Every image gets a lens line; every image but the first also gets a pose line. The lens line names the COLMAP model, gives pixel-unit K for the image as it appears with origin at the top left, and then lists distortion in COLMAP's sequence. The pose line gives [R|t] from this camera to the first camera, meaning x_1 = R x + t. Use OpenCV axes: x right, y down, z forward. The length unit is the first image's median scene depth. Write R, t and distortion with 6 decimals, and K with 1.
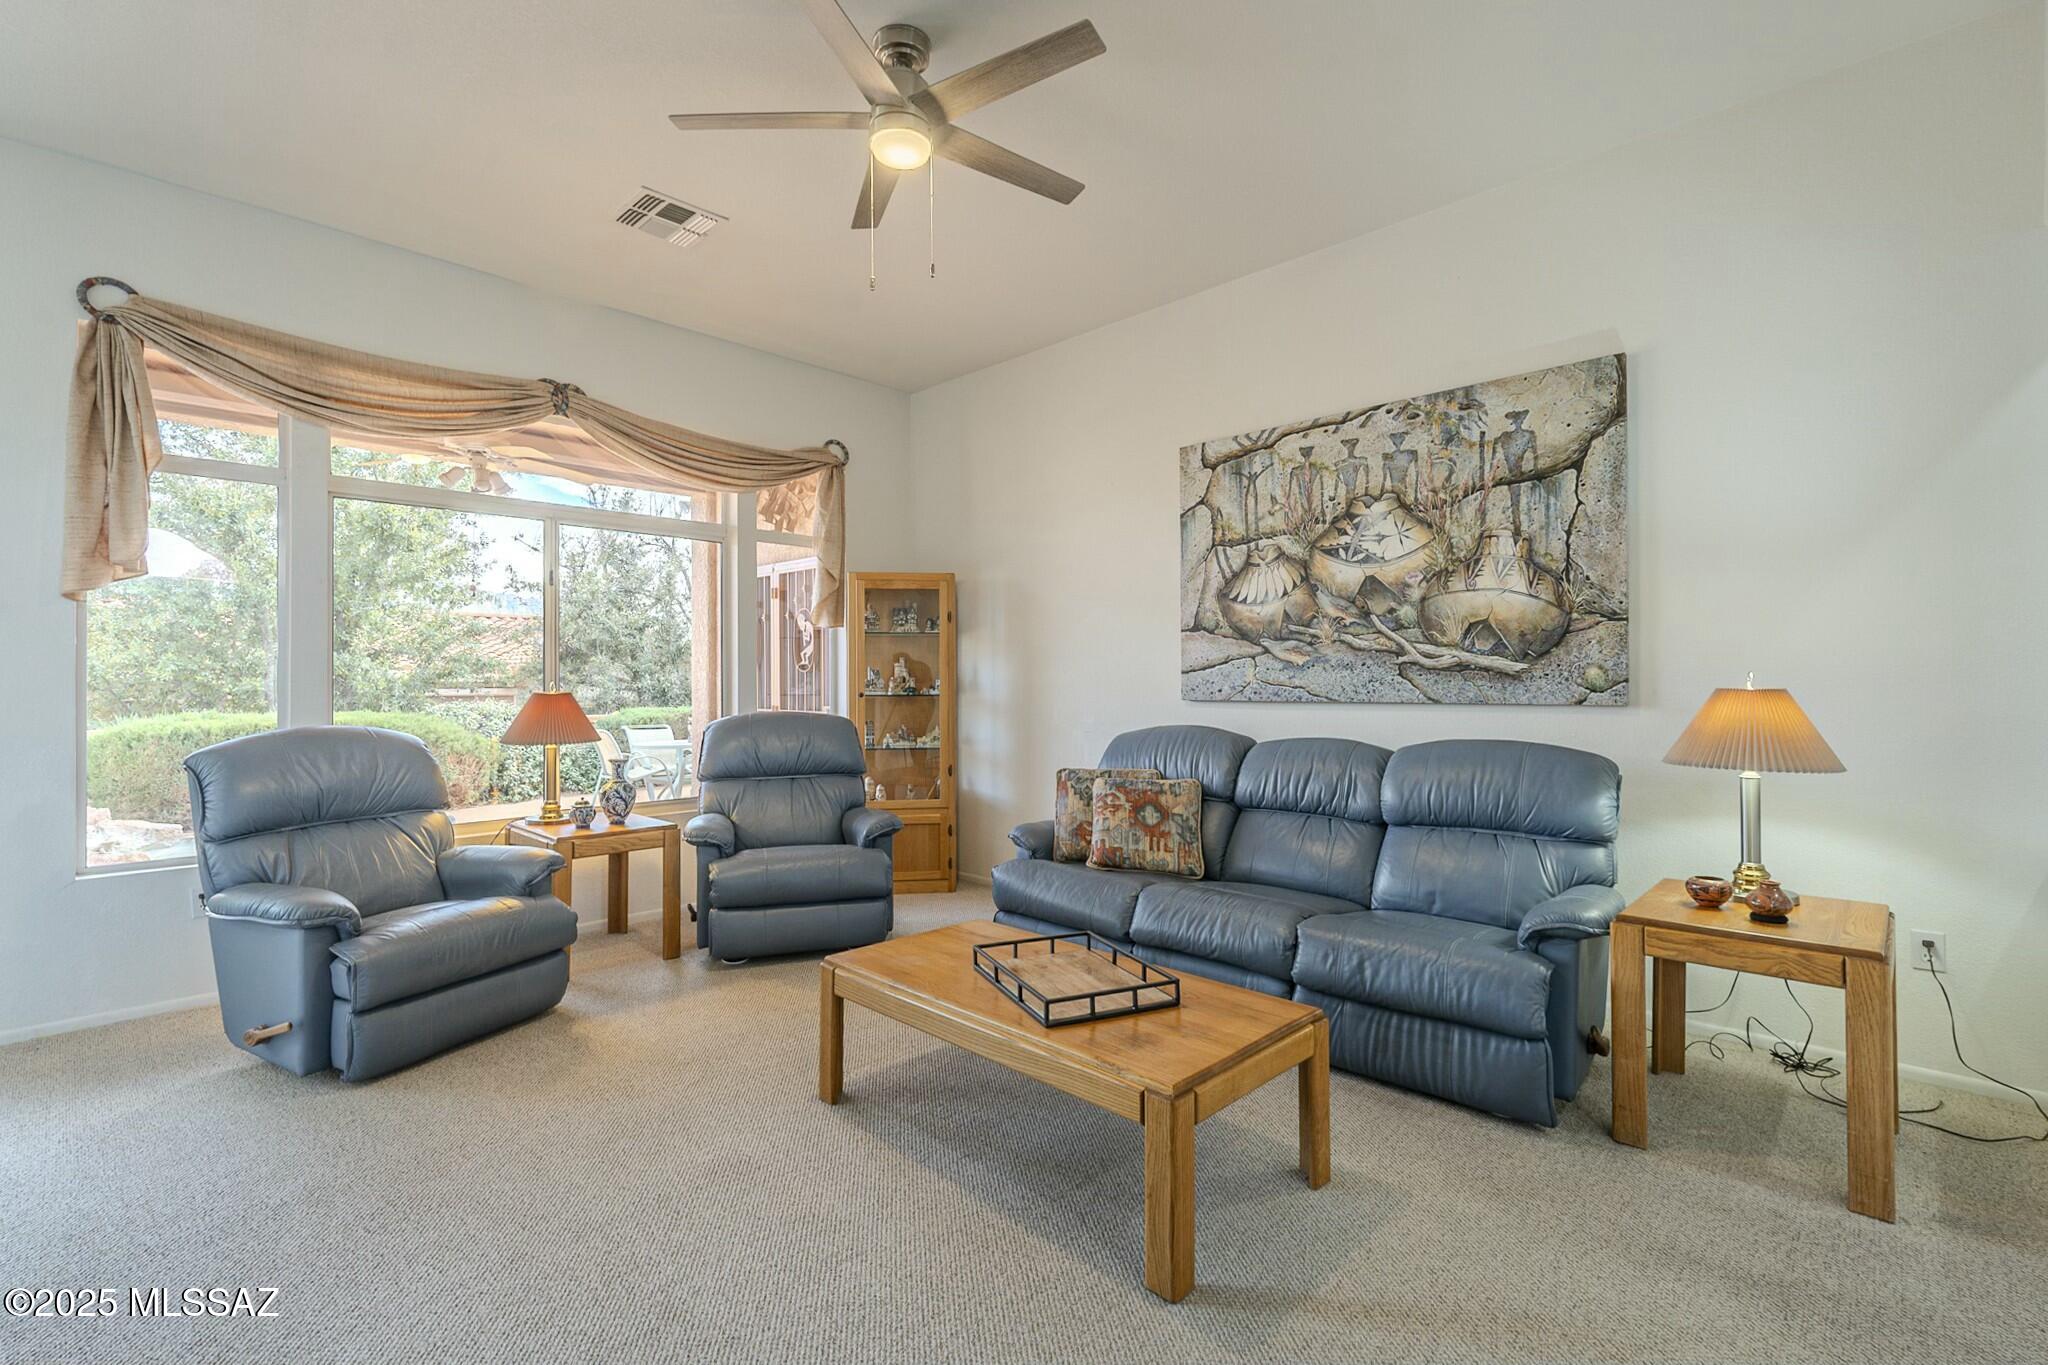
lens RADIAL K [[899.6, 0, 1008.6], [0, 899.6, 682.1], [0, 0, 1]] dist [-0.004981, 0.001221]
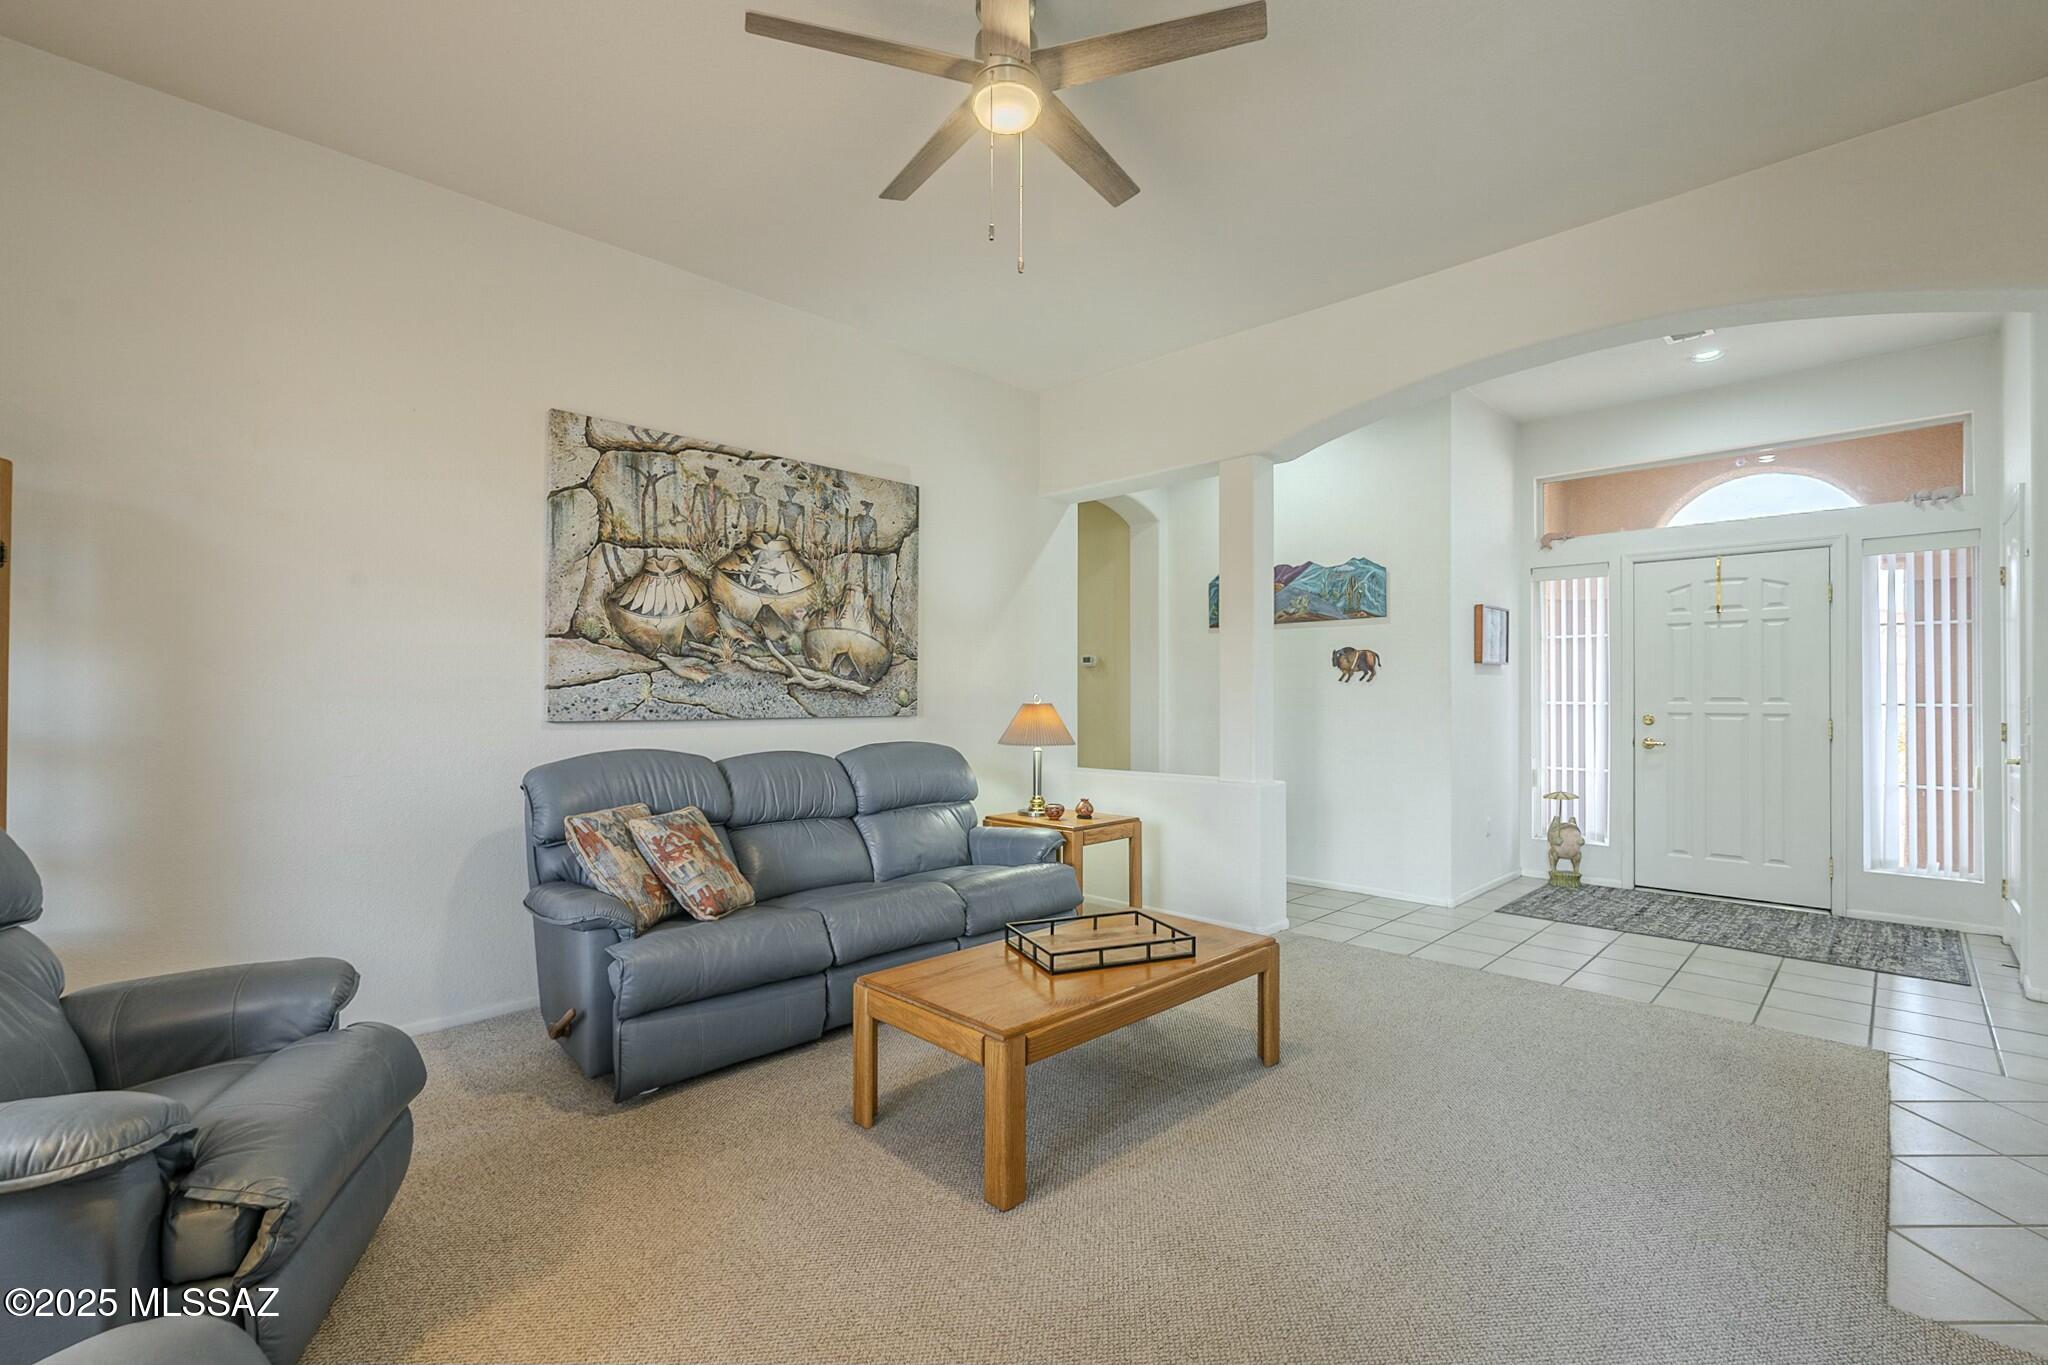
lens RADIAL K [[899.6, 0, 1001.8], [0, 899.6, 696.2], [0, 0, 1]] dist [-0.004981, 0.001221]
pose [[0.025082, 0.007699, 0.999656, -0.705563], [0.001060, 0.999970, -0.007728, 0.004350], [-0.999685, 0.001253, 0.025073, 0.677858]]
